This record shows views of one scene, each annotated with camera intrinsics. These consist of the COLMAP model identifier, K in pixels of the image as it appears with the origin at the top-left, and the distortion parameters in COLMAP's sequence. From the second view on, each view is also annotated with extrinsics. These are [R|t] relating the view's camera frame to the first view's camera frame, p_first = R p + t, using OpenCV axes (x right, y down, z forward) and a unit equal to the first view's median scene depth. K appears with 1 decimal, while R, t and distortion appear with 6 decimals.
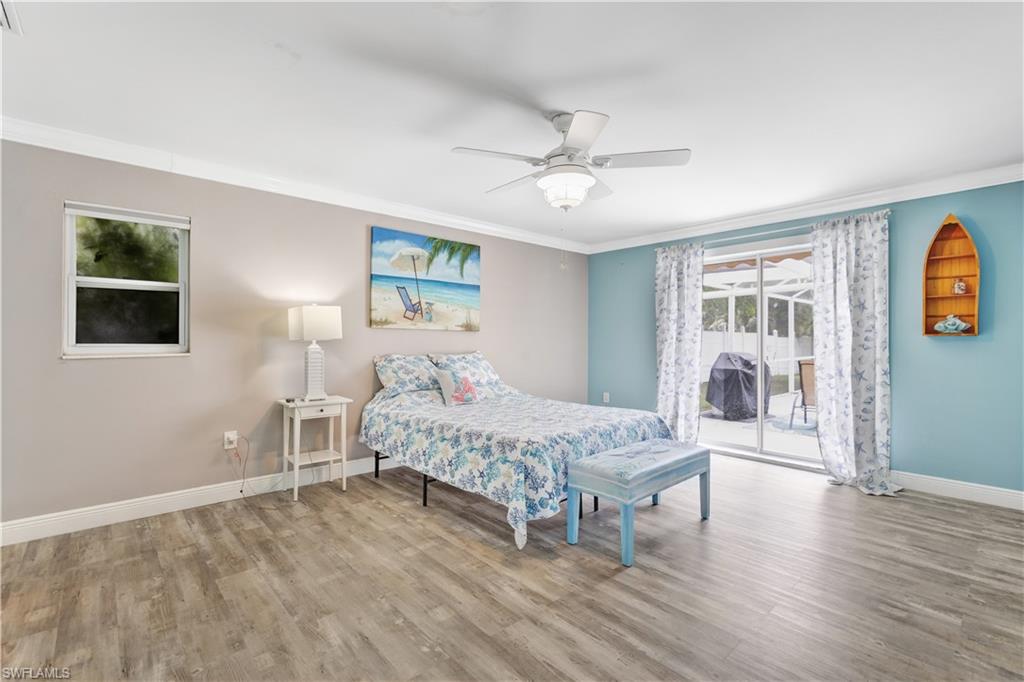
lens RADIAL K [[467.3, 0, 512.1], [0, 467.3, 335.7], [0, 0, 1]] dist [-0.000958, 0.000043]
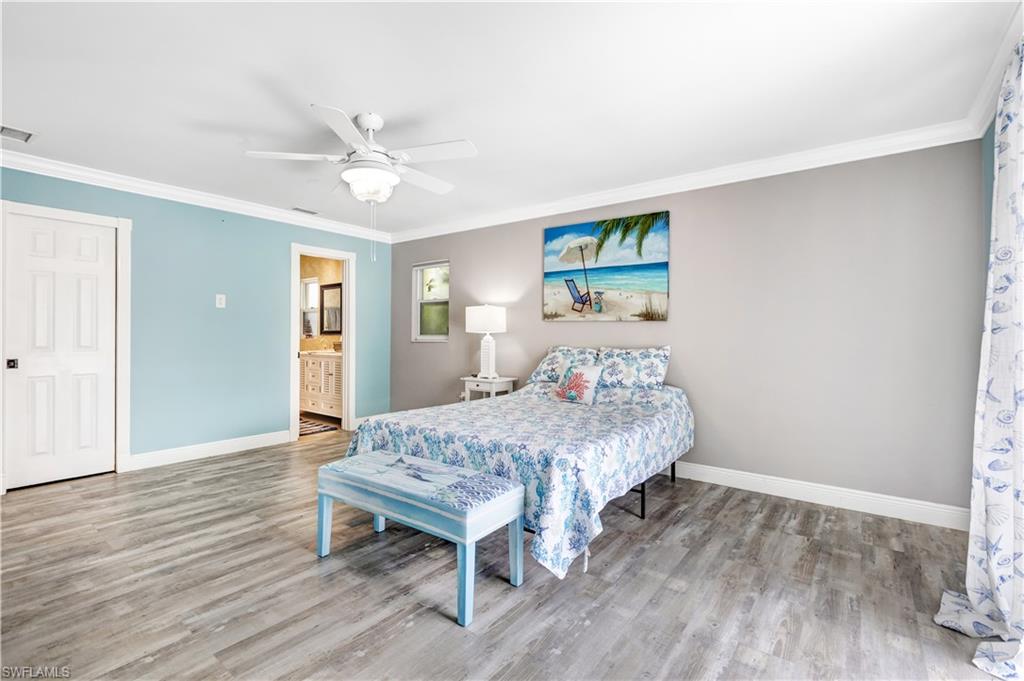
lens RADIAL K [[467.3, 0, 512.1], [0, 467.3, 335.2], [0, 0, 1]] dist [-0.000958, 0.000043]
pose [[0.184239, -0.000870, -0.982881, 0.743716], [0.001223, 0.999999, -0.000656, 0.016241], [0.982881, -0.001081, 0.184240, 0.698395]]
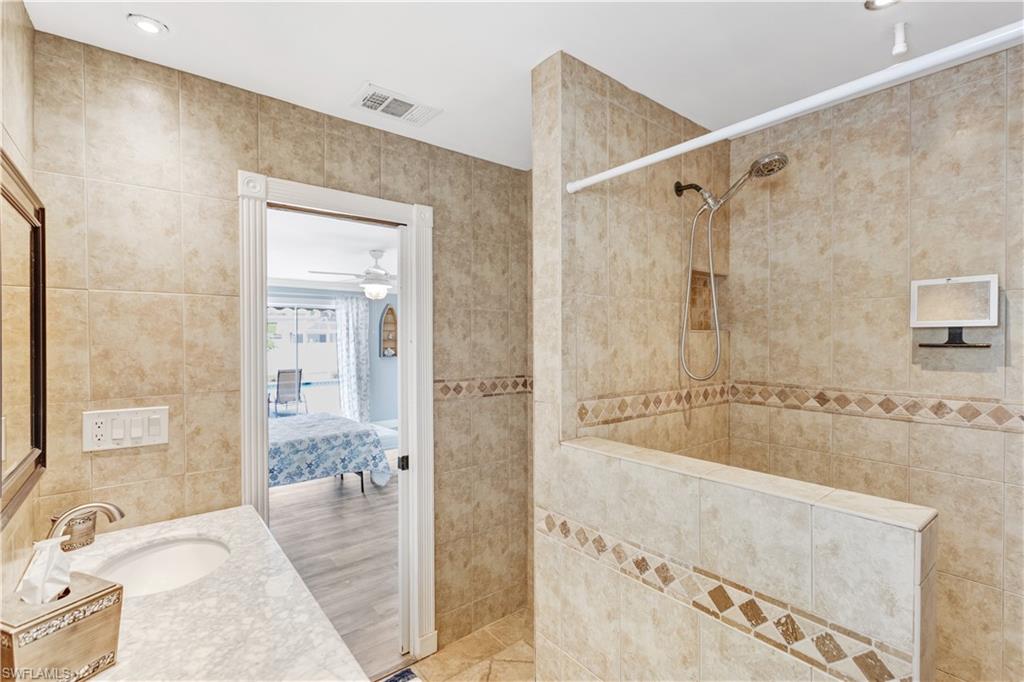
lens RADIAL K [[465.3, 0, 512.0], [0, 465.3, 341.0], [0, 0, 1]] dist [-0.022927, -0.000001]
pose [[0.059096, -0.006500, 0.998231, -1.049653], [0.000876, 0.999979, 0.006460, -0.075105], [-0.998252, 0.000492, 0.059101, 0.226780]]
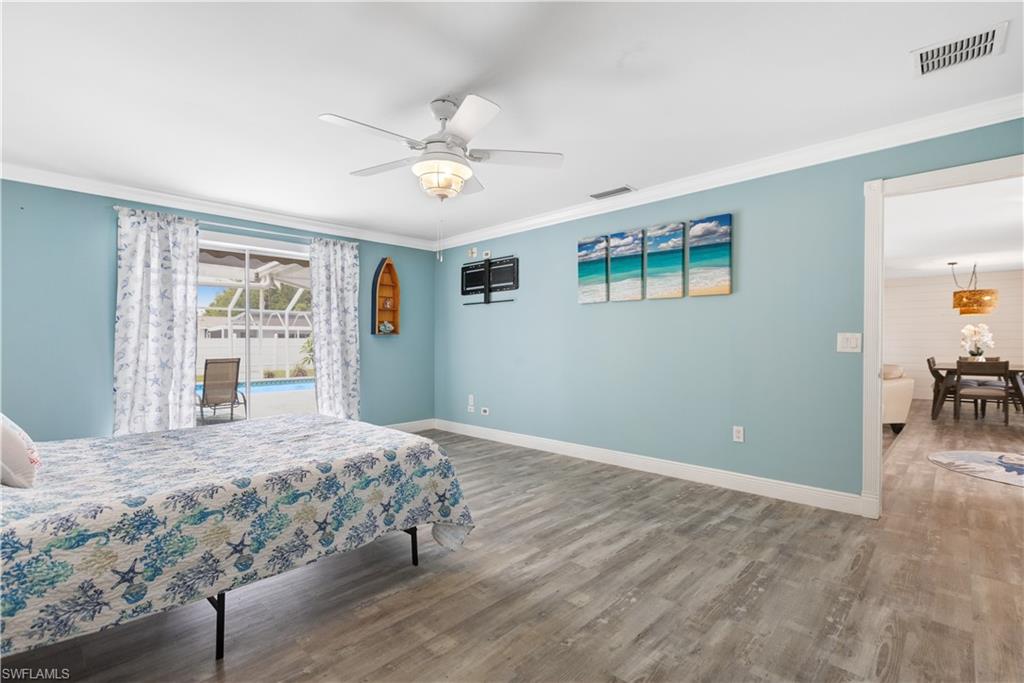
lens RADIAL K [[467.3, 0, 512.1], [0, 467.3, 336.2], [0, 0, 1]] dist [-0.000958, 0.000043]
pose [[-0.080713, 0.011009, 0.996677, -0.545702], [-0.002997, 0.999932, -0.011288, 0.018811], [-0.996733, -0.003898, -0.080674, 0.582668]]
